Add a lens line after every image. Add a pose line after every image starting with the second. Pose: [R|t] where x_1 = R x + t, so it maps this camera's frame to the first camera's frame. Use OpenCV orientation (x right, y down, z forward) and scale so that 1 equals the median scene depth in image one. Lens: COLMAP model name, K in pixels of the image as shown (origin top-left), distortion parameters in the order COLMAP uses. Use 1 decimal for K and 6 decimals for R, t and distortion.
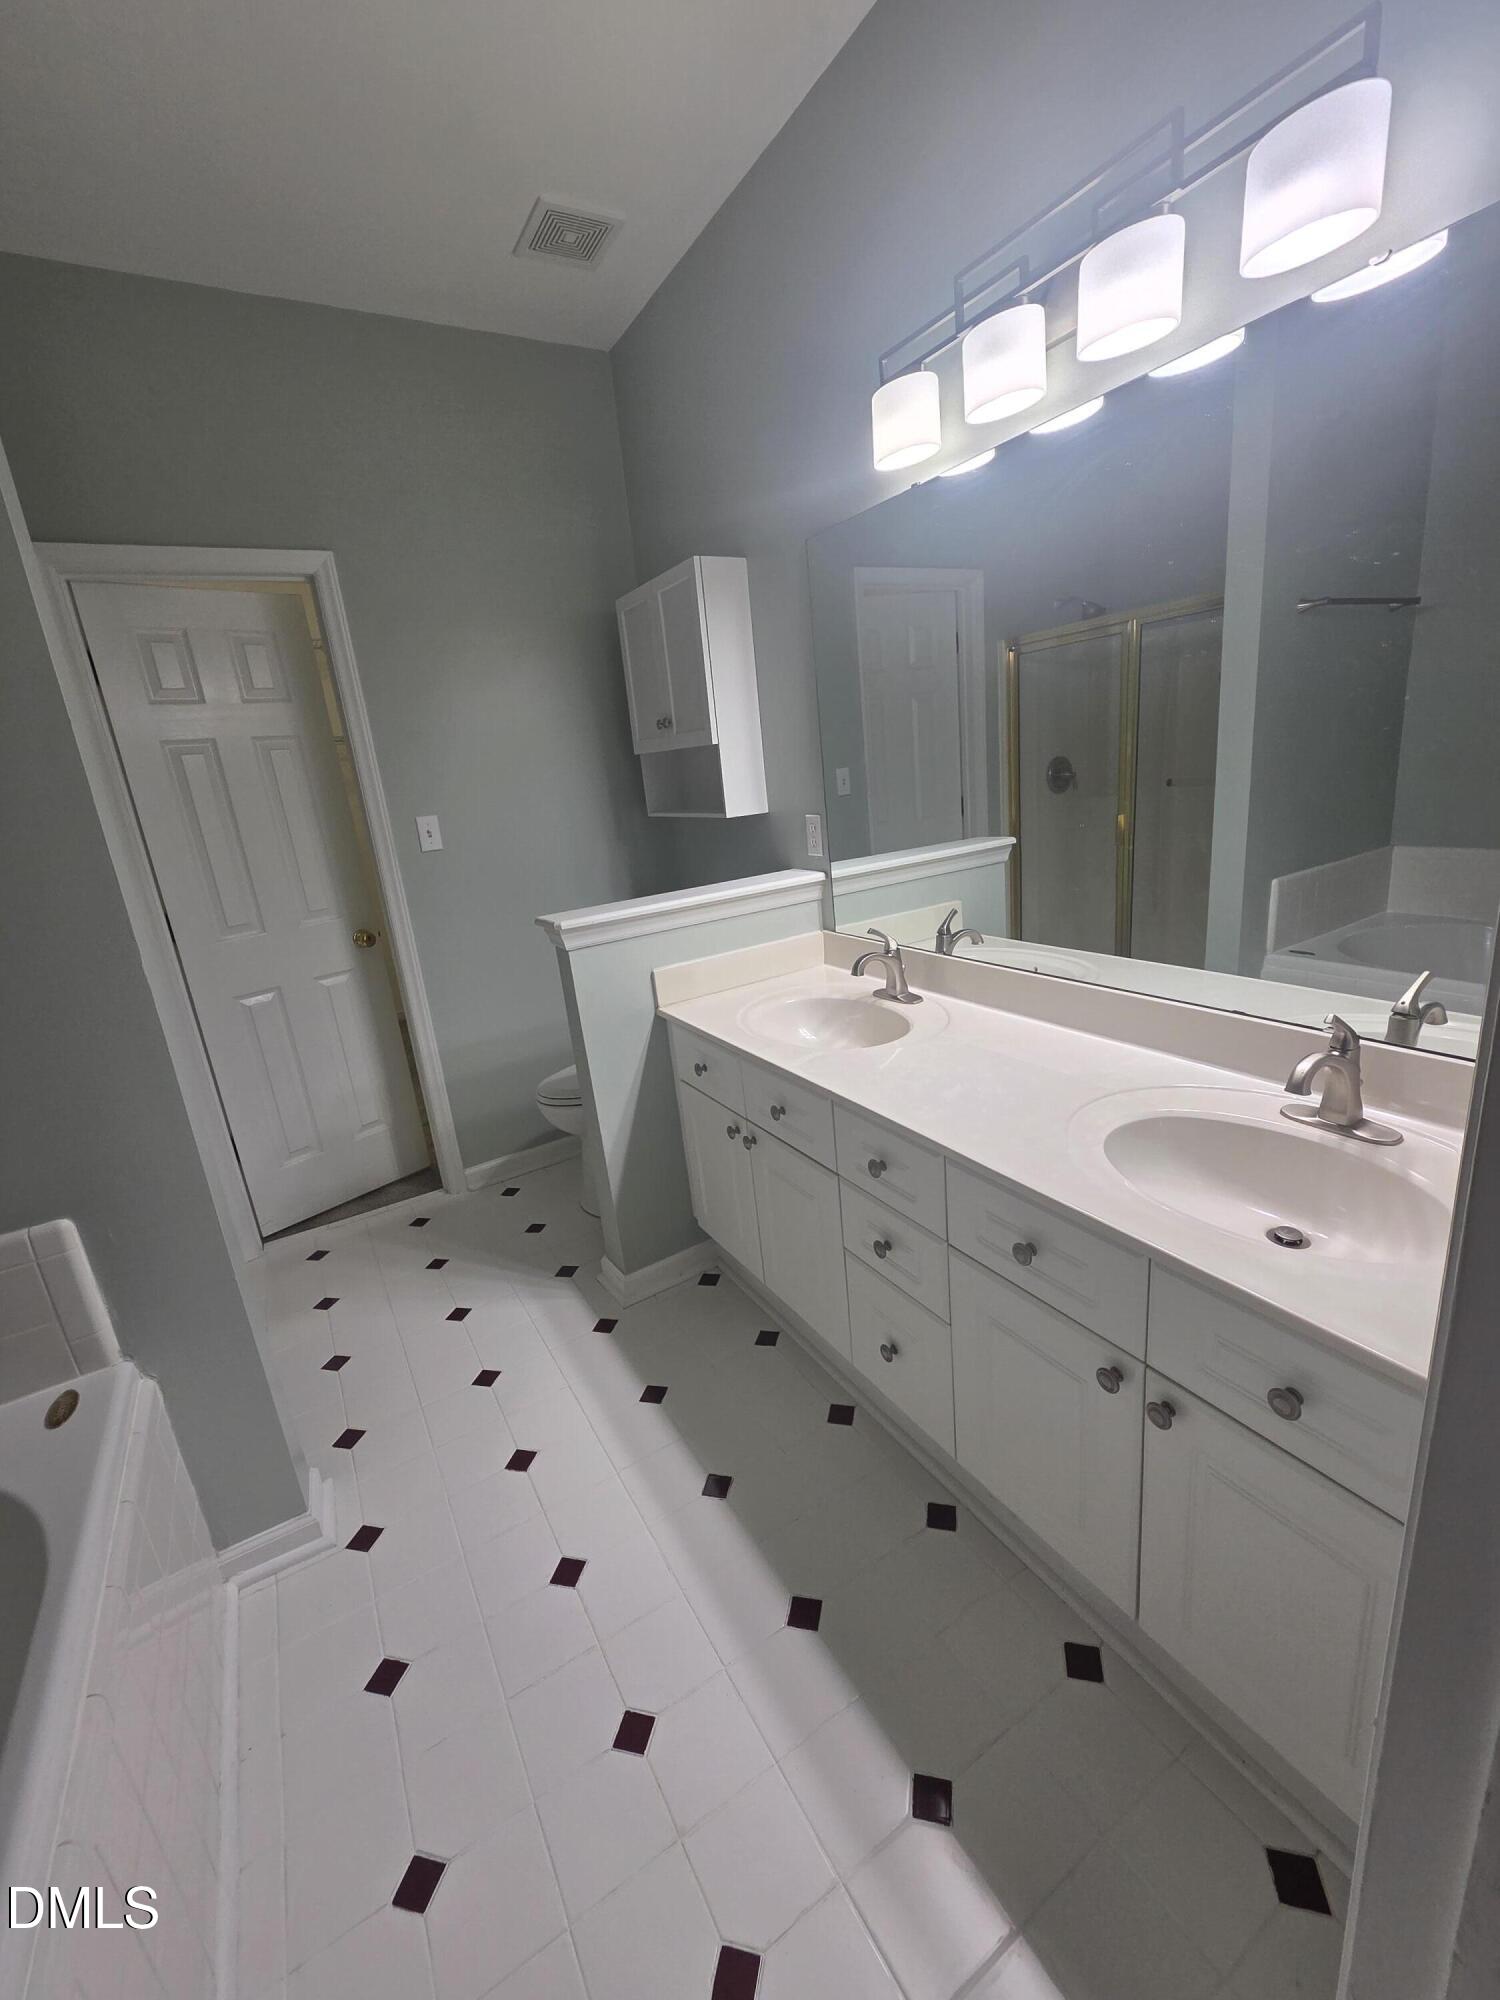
lens RADIAL K [[822.5, 0, 751.1], [0, 822.5, 991.4], [0, 0, 1]] dist [0.002505, -0.000096]
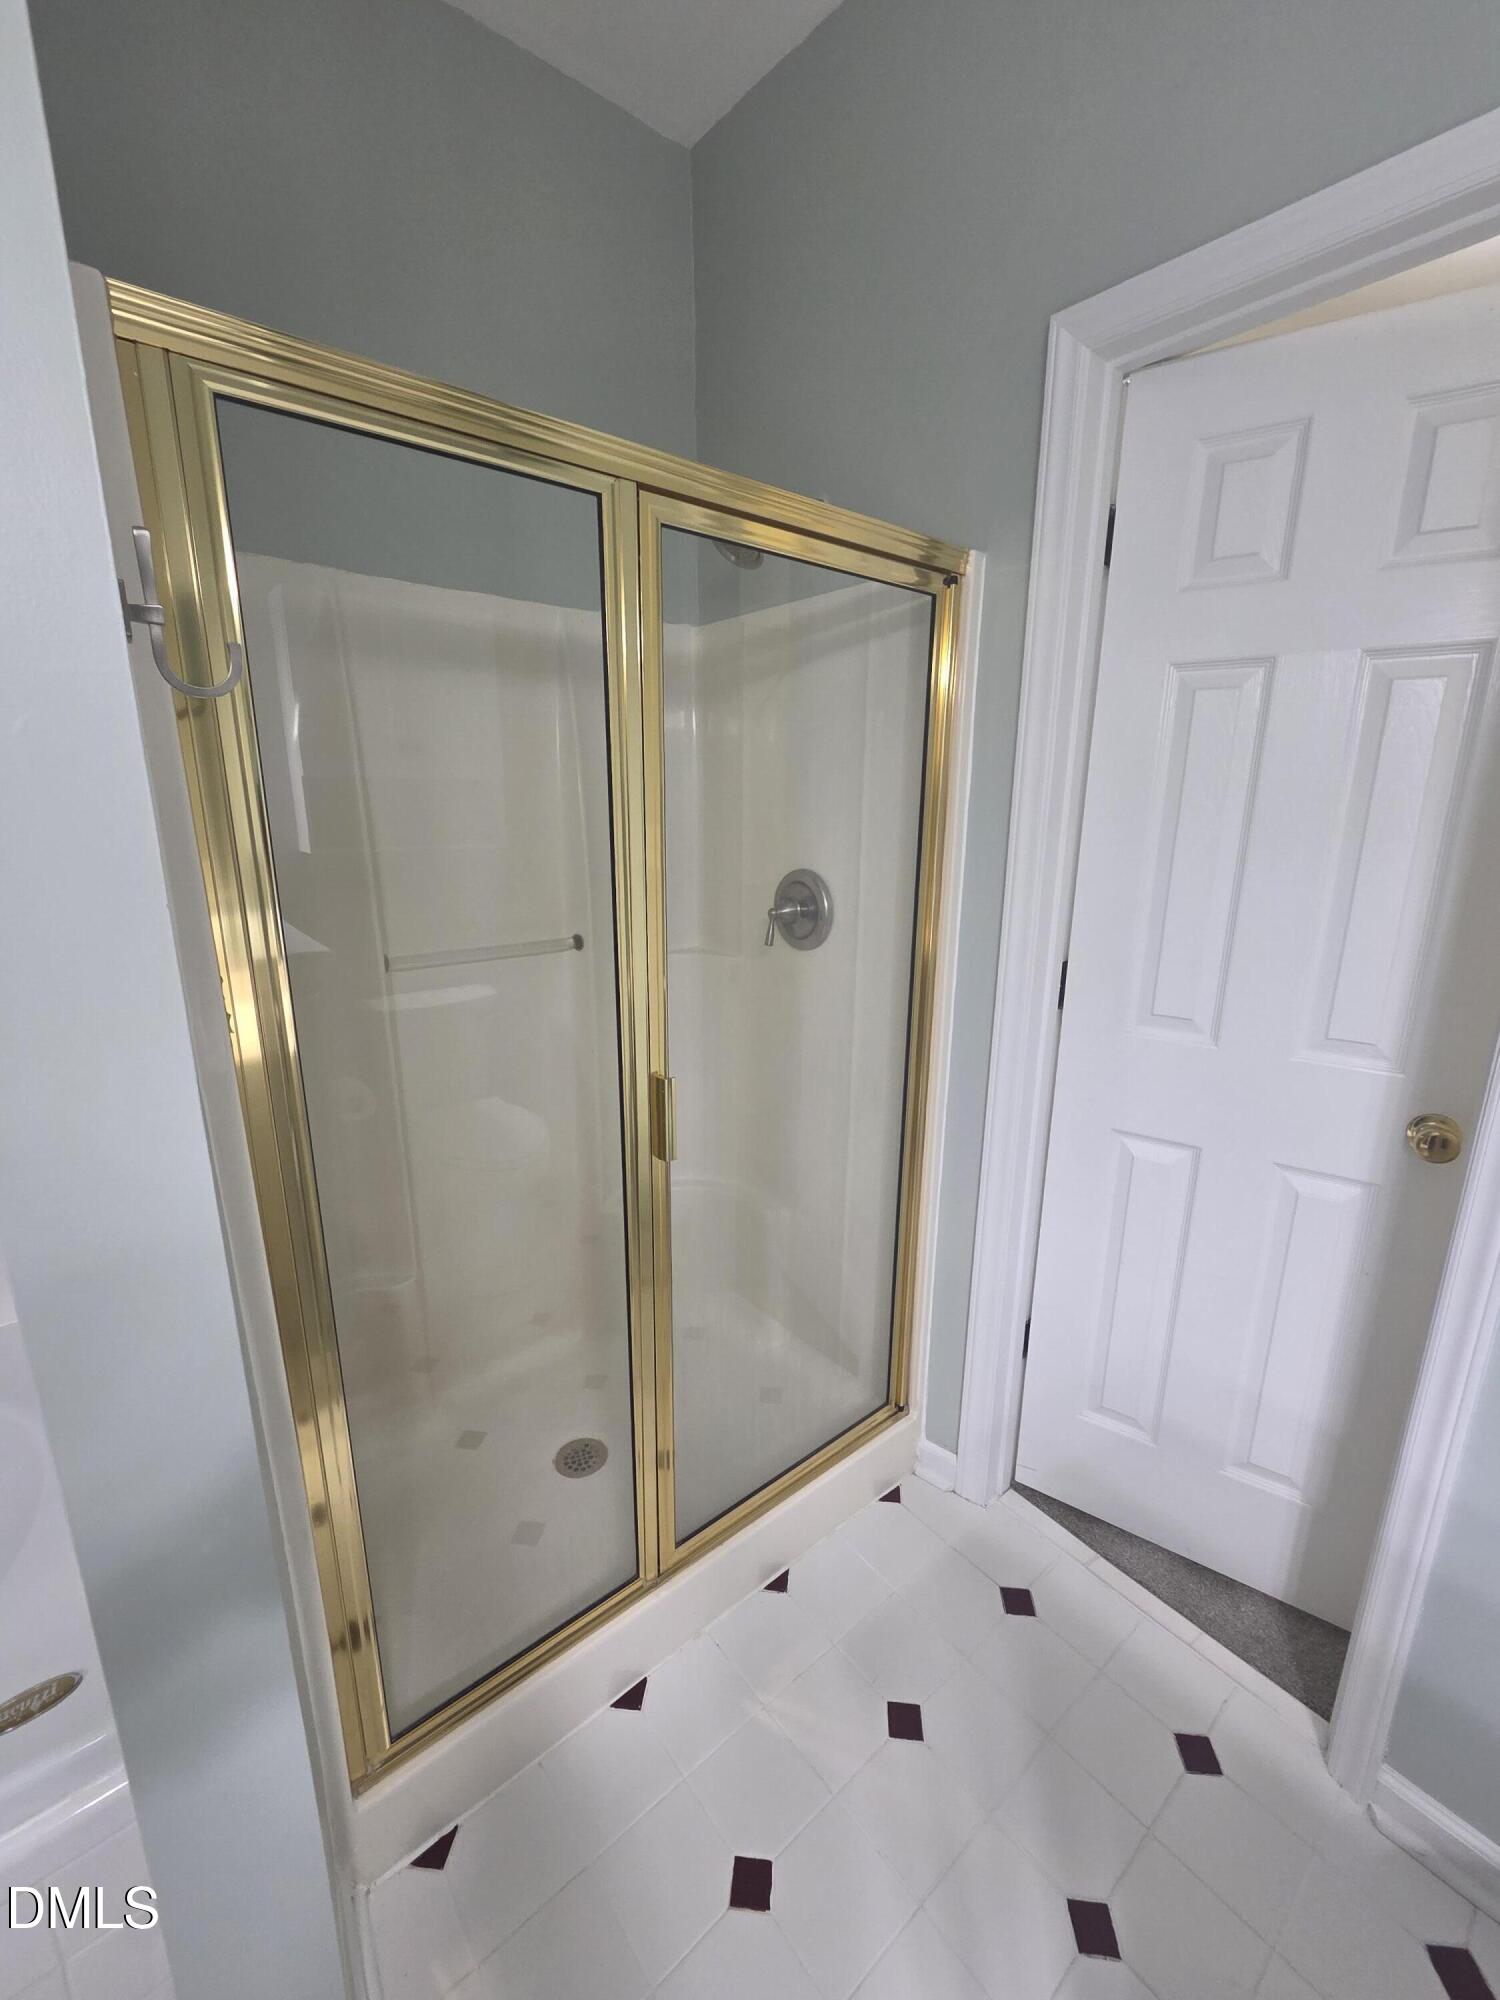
lens RADIAL K [[822.5, 0, 755.1], [0, 822.5, 1005.9], [0, 0, 1]] dist [0.002505, -0.000096]
pose [[0.152361, 0.336460, -0.929290, -0.153134], [-0.296069, 0.912625, 0.281885, -0.138971], [0.942937, 0.232186, 0.238663, 0.548729]]
